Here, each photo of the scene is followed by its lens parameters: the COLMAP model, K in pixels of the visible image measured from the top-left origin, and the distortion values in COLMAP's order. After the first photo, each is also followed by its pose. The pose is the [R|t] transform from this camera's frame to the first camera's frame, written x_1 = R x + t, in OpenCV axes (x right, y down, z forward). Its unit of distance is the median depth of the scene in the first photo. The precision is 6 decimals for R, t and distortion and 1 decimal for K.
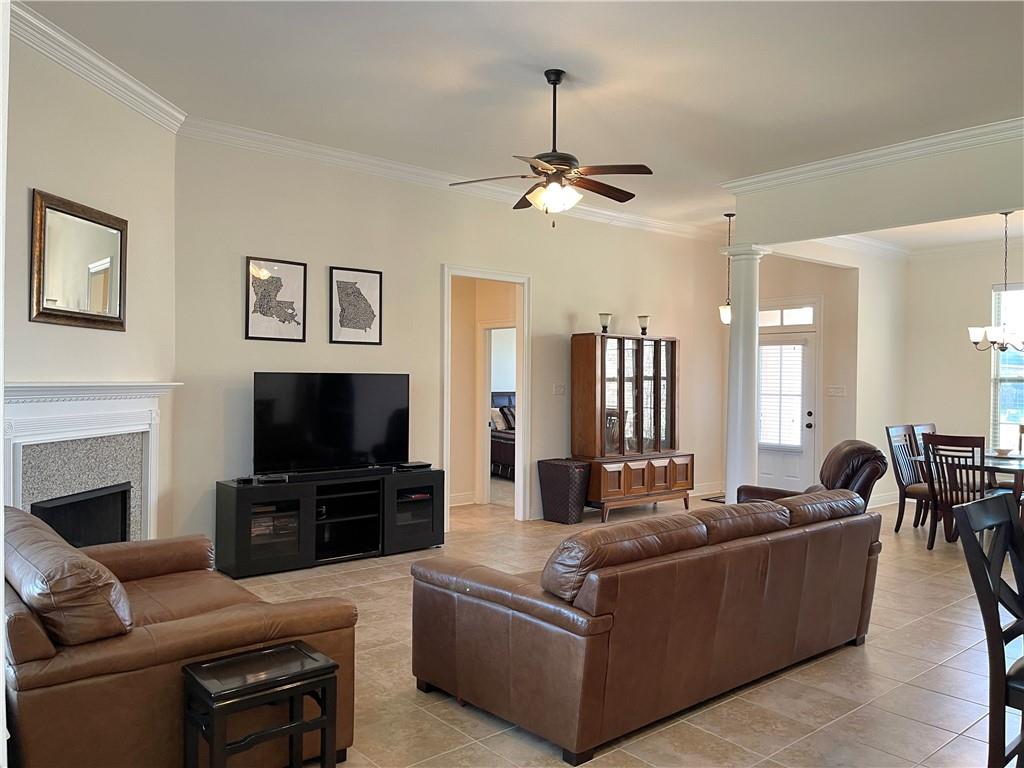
lens RADIAL K [[766.1, 0, 510.7], [0, 766.1, 390.4], [0, 0, 1]] dist [0.063831, -0.063974]
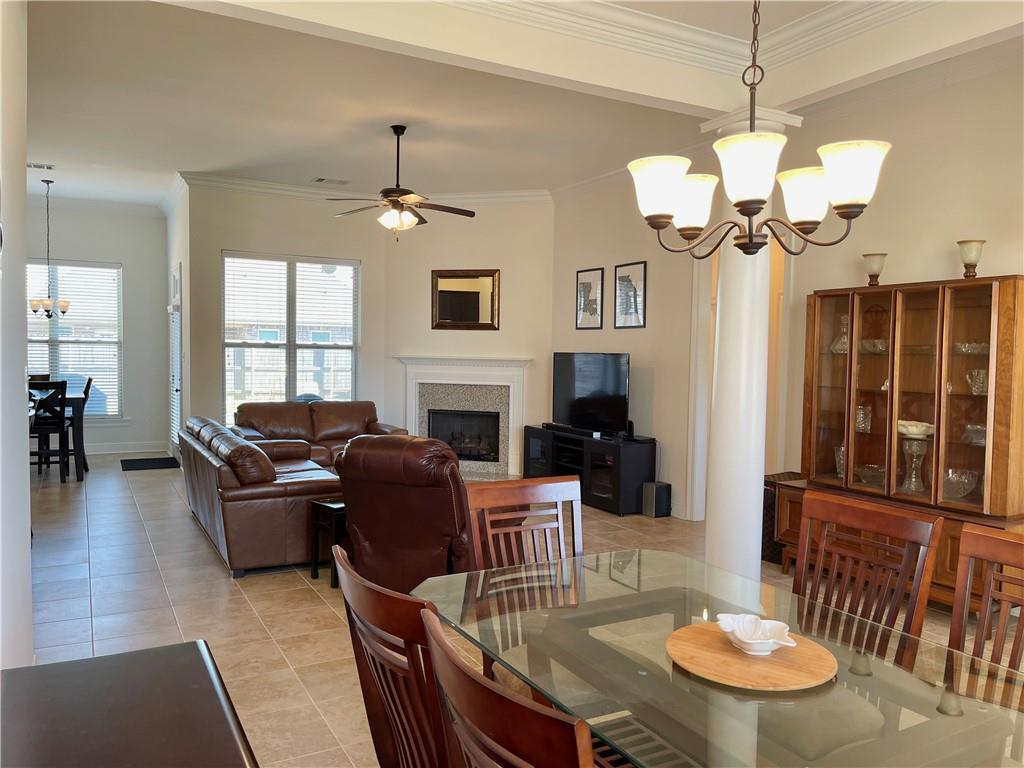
lens RADIAL K [[766.1, 0, 510.7], [0, 766.1, 390.4], [0, 0, 1]] dist [0.063831, -0.063974]
pose [[-0.199076, 0.035761, -0.979331, 1.027049], [-0.036874, 0.998353, 0.043951, -0.011406], [0.979290, 0.044862, -0.197430, 1.116069]]
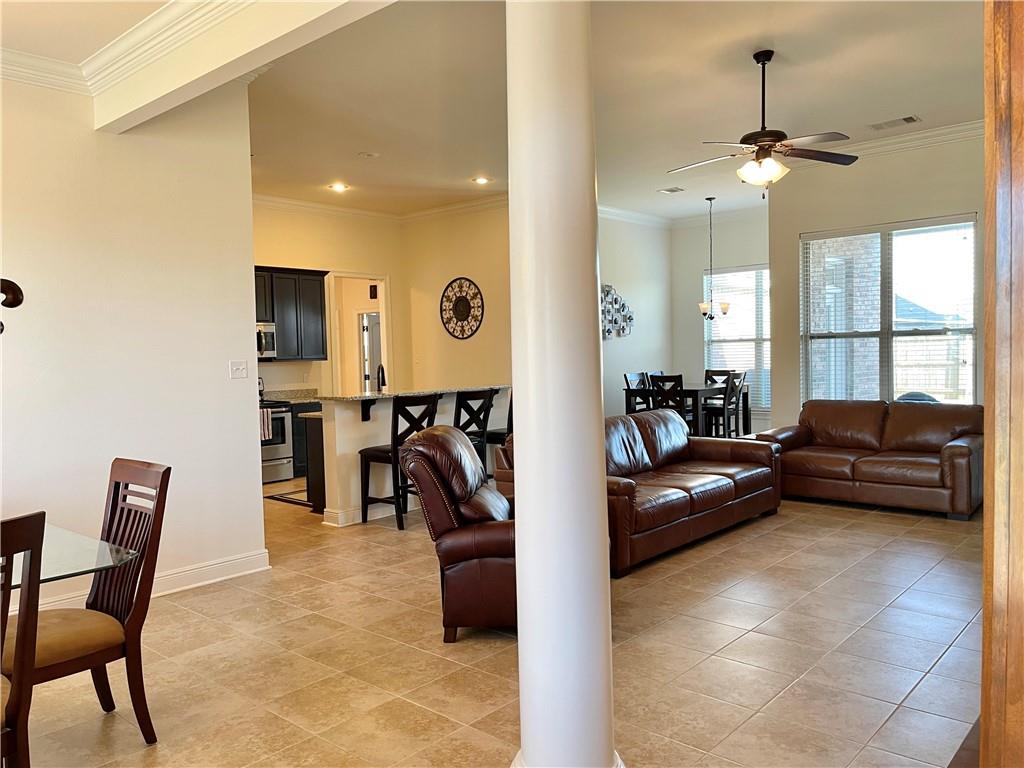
lens RADIAL K [[766.1, 0, 510.7], [0, 766.1, 390.4], [0, 0, 1]] dist [0.063831, -0.063974]
pose [[-0.991118, 0.020299, -0.131424, 0.422823], [0.011453, 0.997639, 0.067721, -0.016320], [0.132488, 0.065615, -0.989010, 1.540046]]
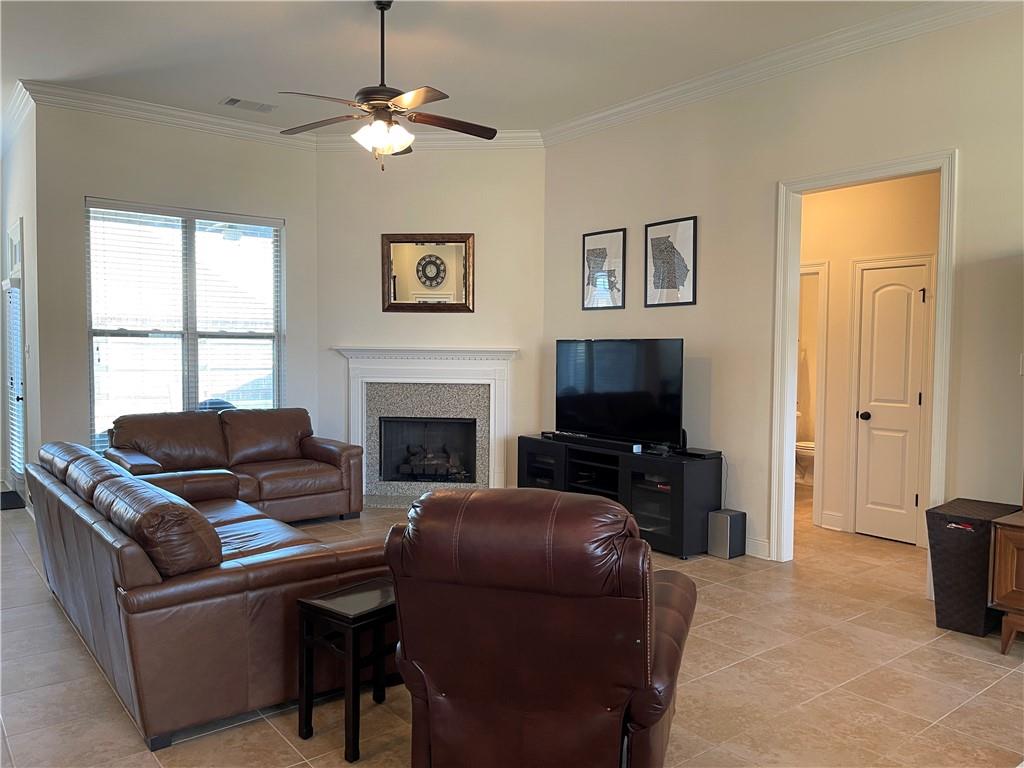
lens RADIAL K [[770.6, 0, 512.0], [0, 770.6, 384.0], [0, 0, 1]] dist [0.068273, -0.075816]
pose [[-0.036740, 0.034593, -0.998726, 0.733594], [-0.026039, 0.999028, 0.035561, 0.002353], [0.998986, 0.027313, -0.035804, 0.900844]]
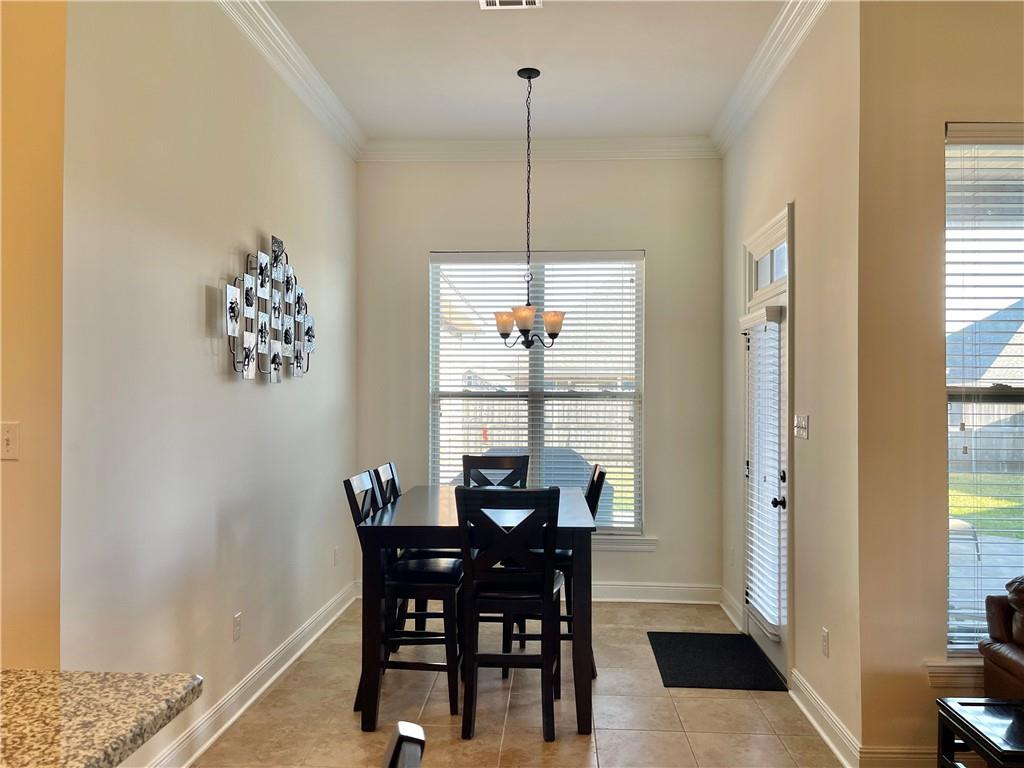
lens RADIAL K [[766.1, 0, 510.7], [0, 766.1, 390.4], [0, 0, 1]] dist [0.063831, -0.063974]
pose [[-0.692142, -0.021171, -0.721450, 0.309986], [-0.025557, 0.999662, -0.004816, -0.006432], [0.721308, 0.015105, -0.692449, 0.473956]]
